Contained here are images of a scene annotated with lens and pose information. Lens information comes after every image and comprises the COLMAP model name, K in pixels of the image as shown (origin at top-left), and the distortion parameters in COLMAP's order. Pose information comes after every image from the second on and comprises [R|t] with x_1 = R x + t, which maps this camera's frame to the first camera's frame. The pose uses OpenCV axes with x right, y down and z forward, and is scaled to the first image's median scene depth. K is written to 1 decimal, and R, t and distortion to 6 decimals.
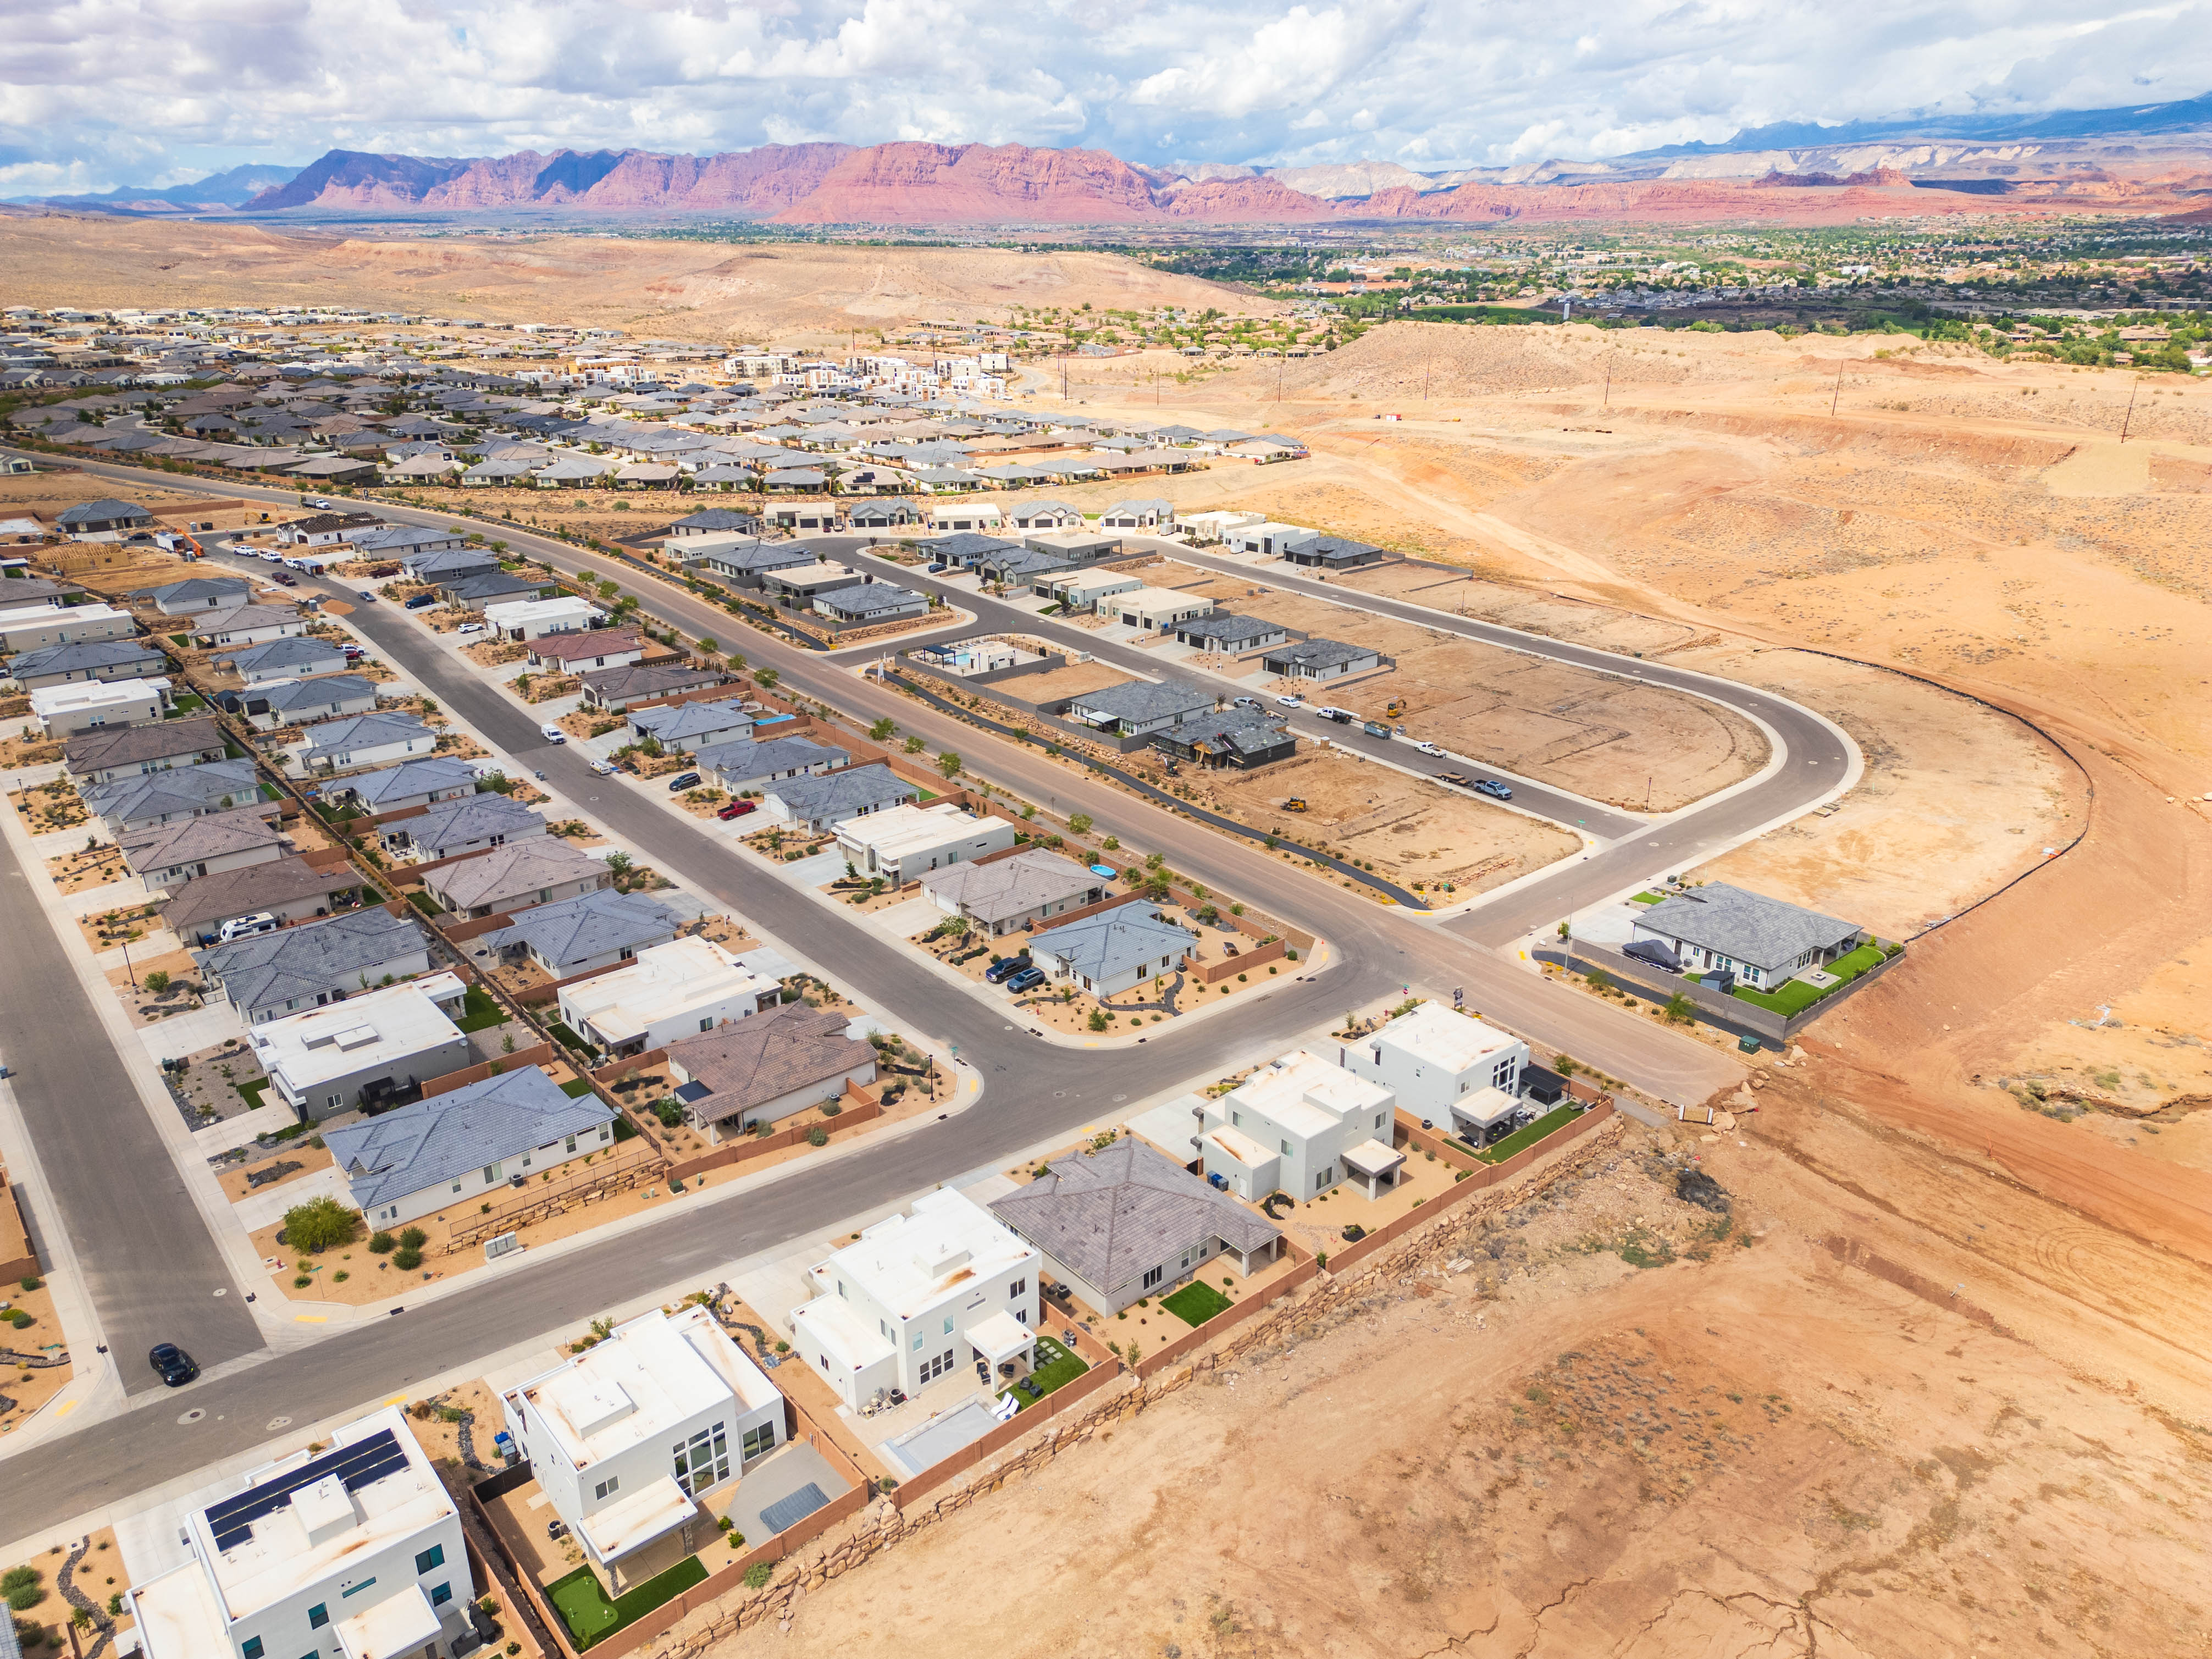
lens RADIAL K [[1543.5, 0, 1110.0], [0, 1543.5, 837.5], [0, 0, 1]] dist [0.088316, -0.087426]
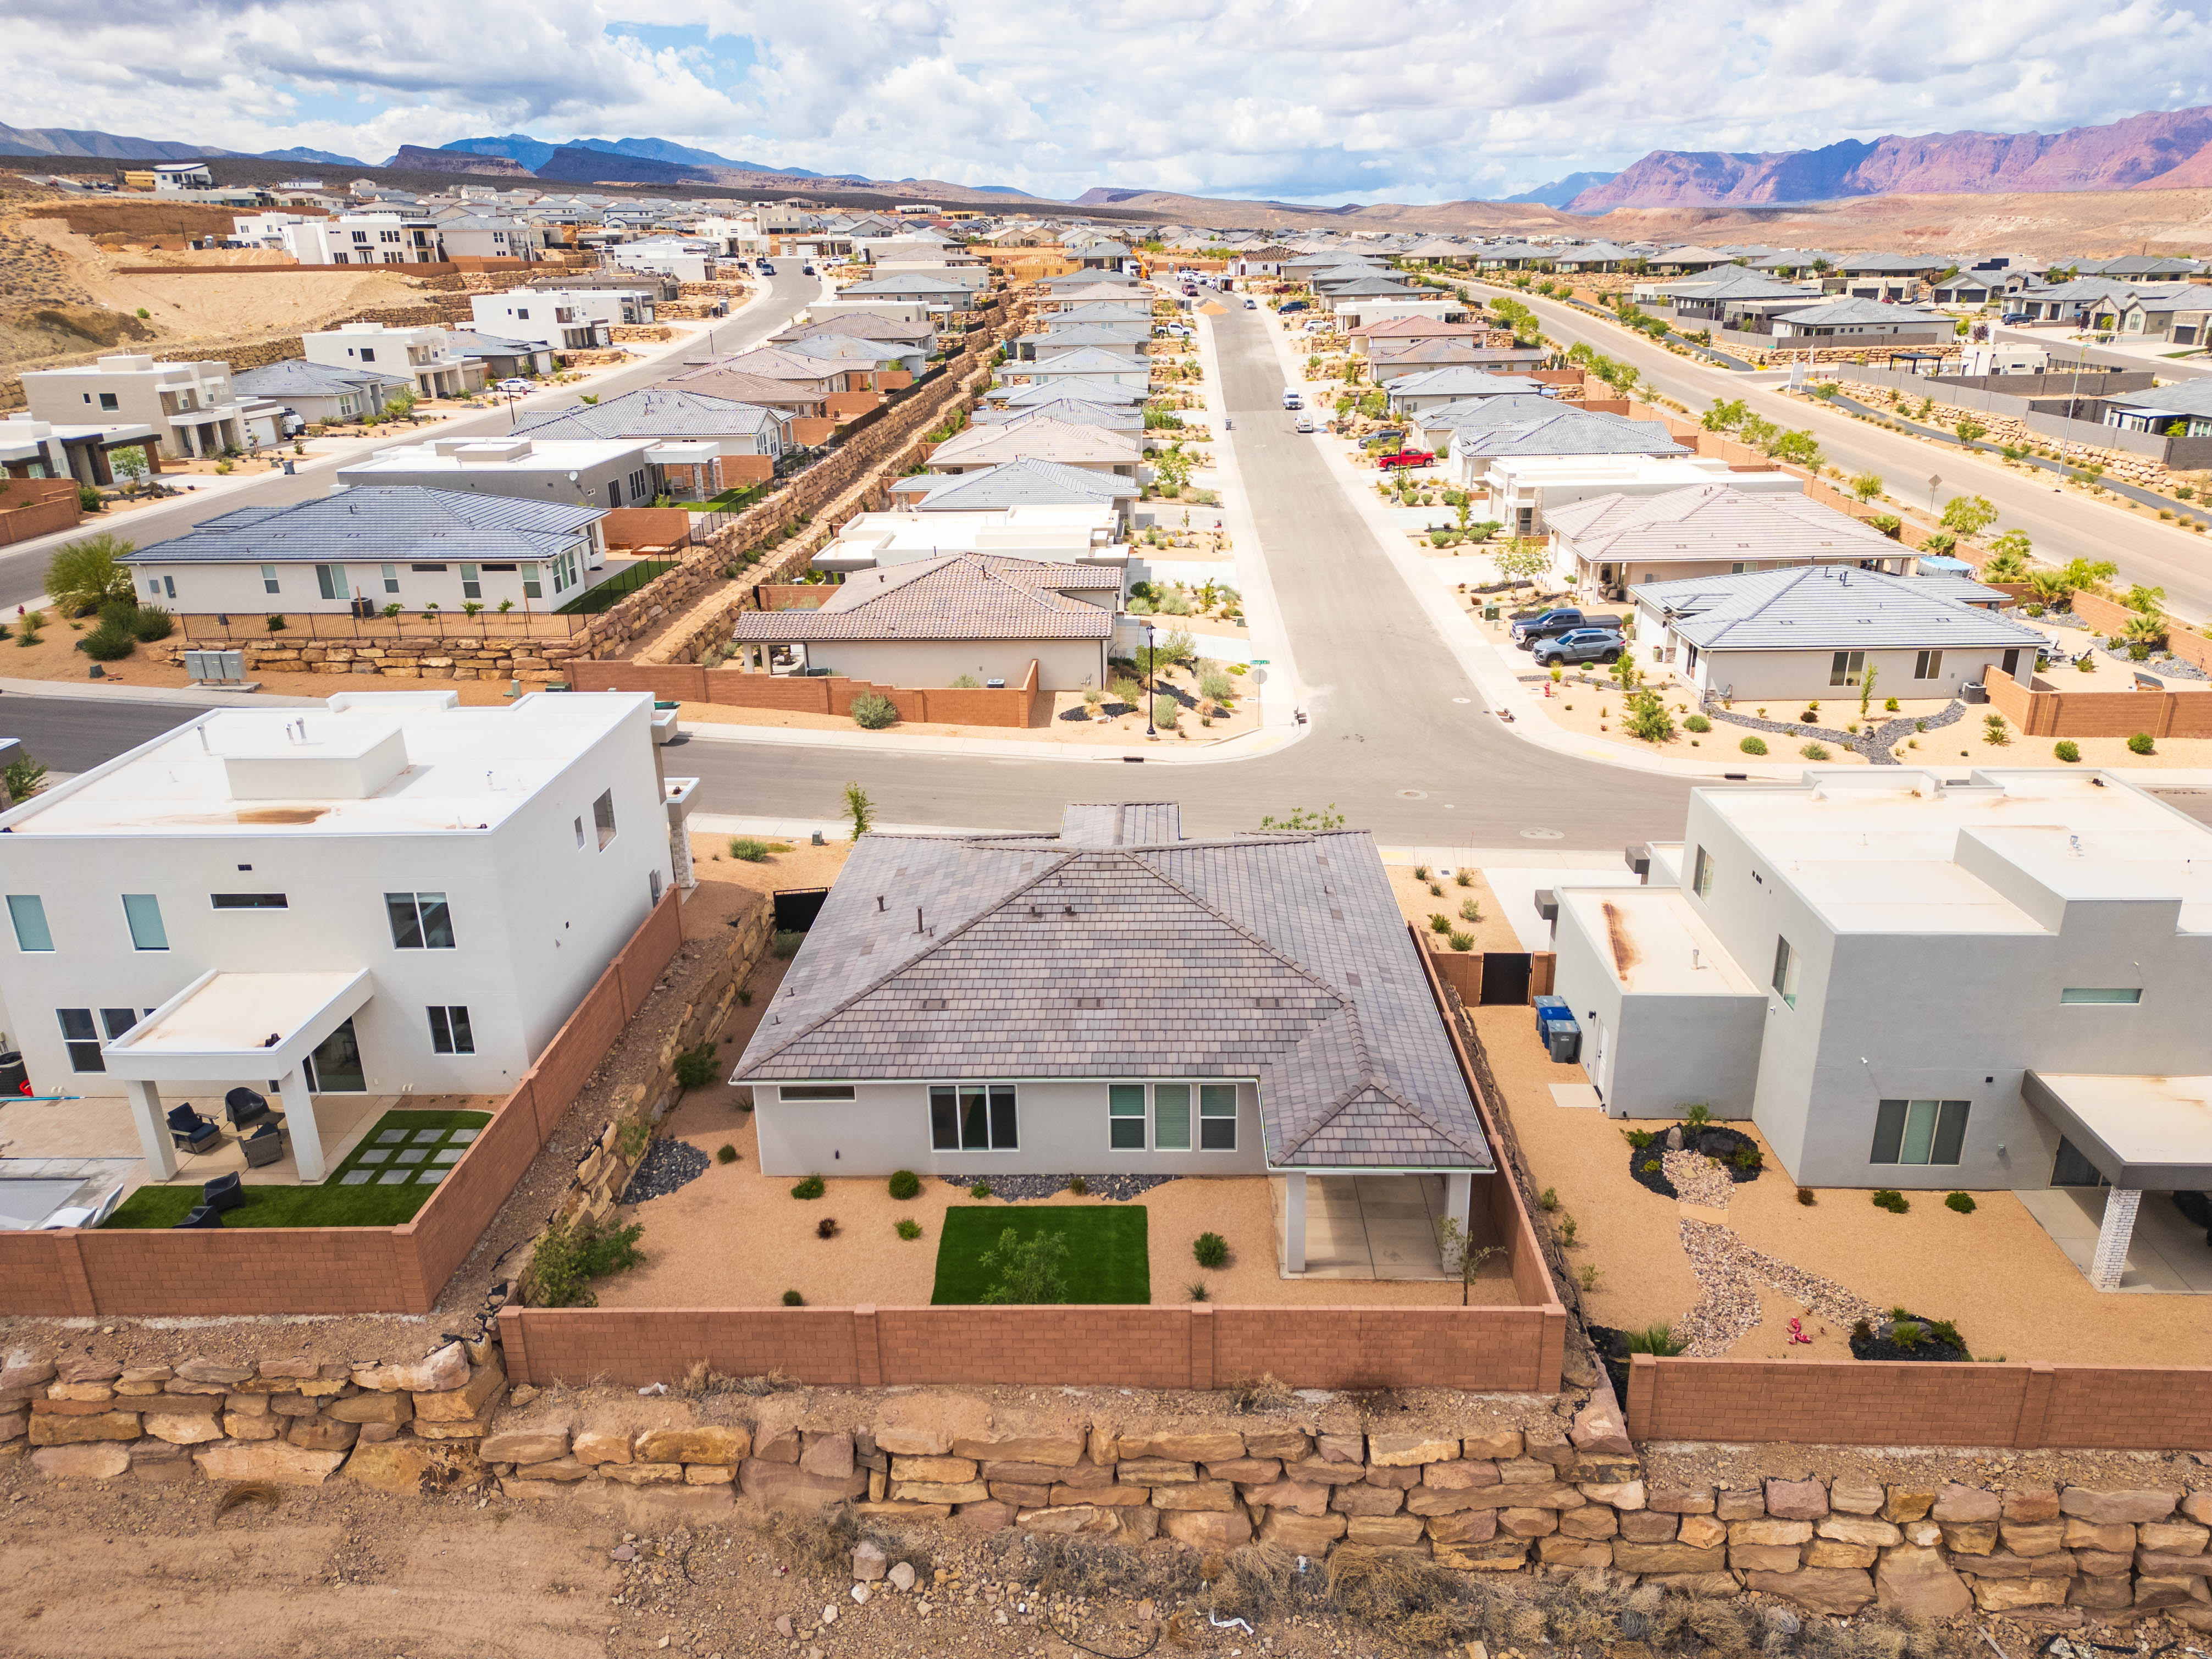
lens RADIAL K [[1550.0, 0, 1109.5], [0, 1550.0, 827.2], [0, 0, 1]] dist [0.078677, -0.074089]
pose [[0.740660, 0.228013, -0.632008, 0.131196], [-0.232692, 0.969492, 0.077073, 0.124093], [0.630300, 0.089978, 0.771120, 0.483442]]
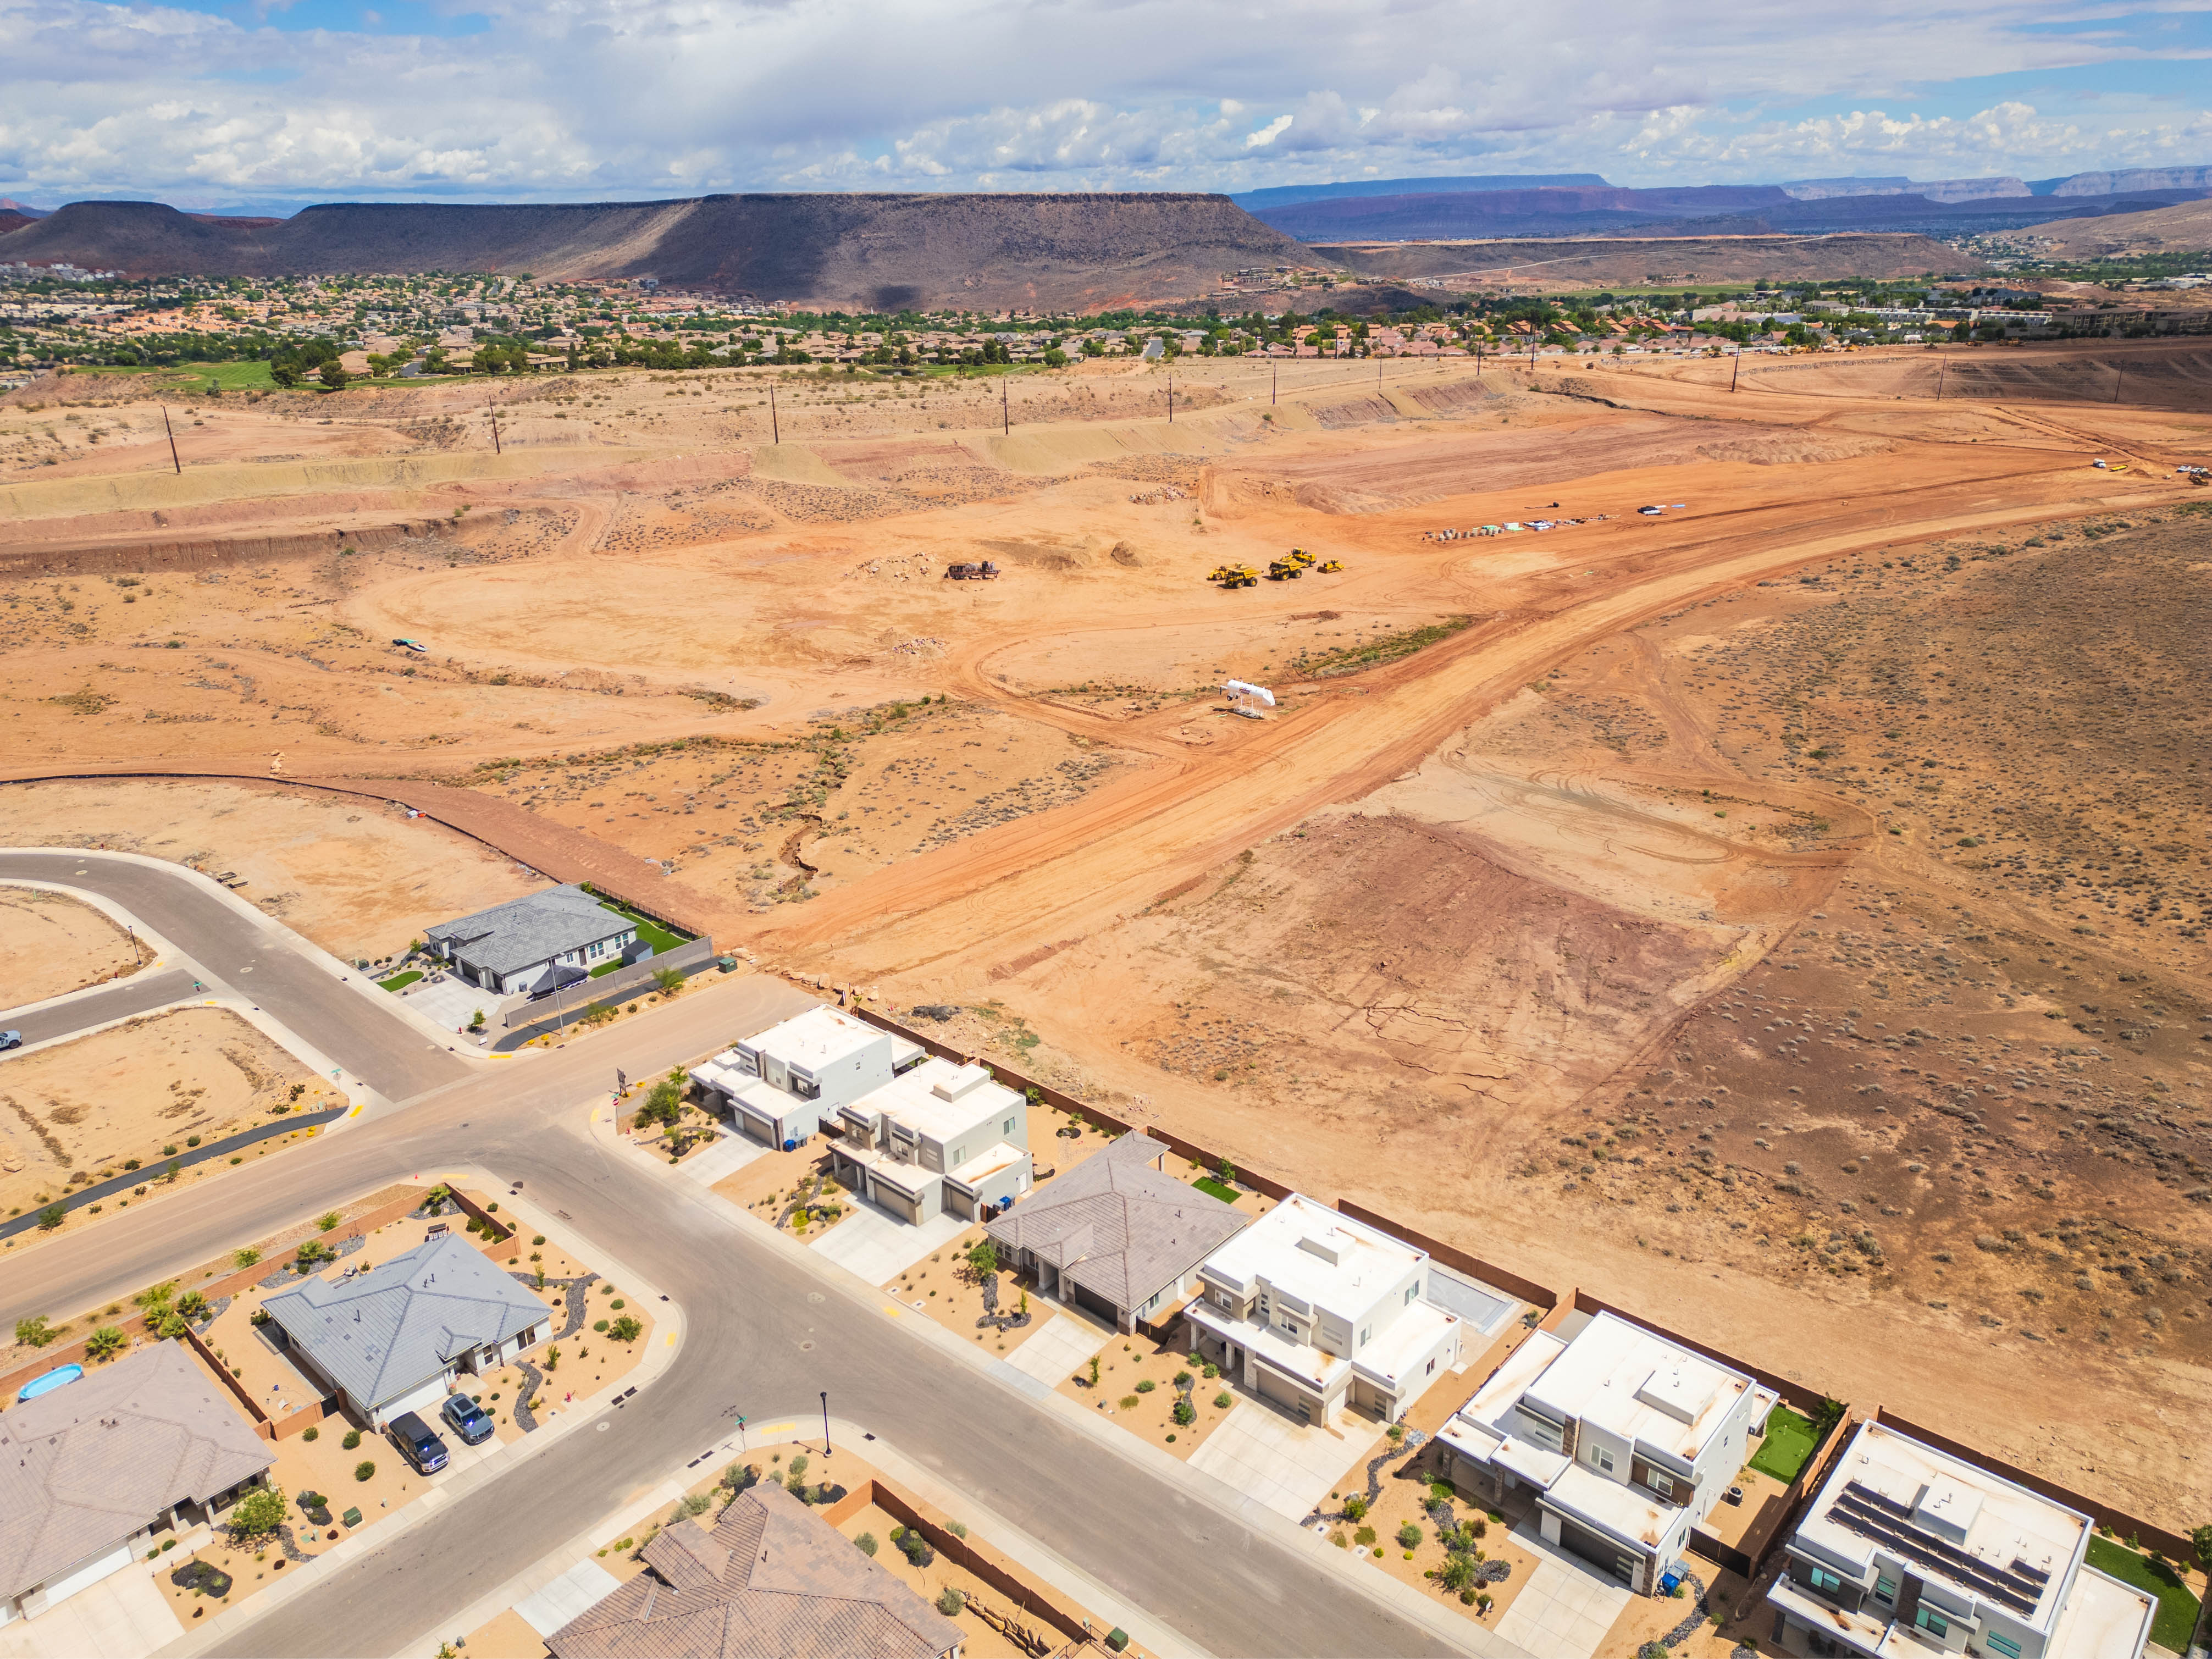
lens RADIAL K [[1543.5, 0, 1110.0], [0, 1543.5, 837.5], [0, 0, 1]] dist [0.088316, -0.087426]
pose [[-0.140756, -0.348962, 0.926506, -0.525416], [0.379654, 0.845256, 0.376038, -0.216337], [-0.914358, 0.404681, 0.013510, 0.574550]]
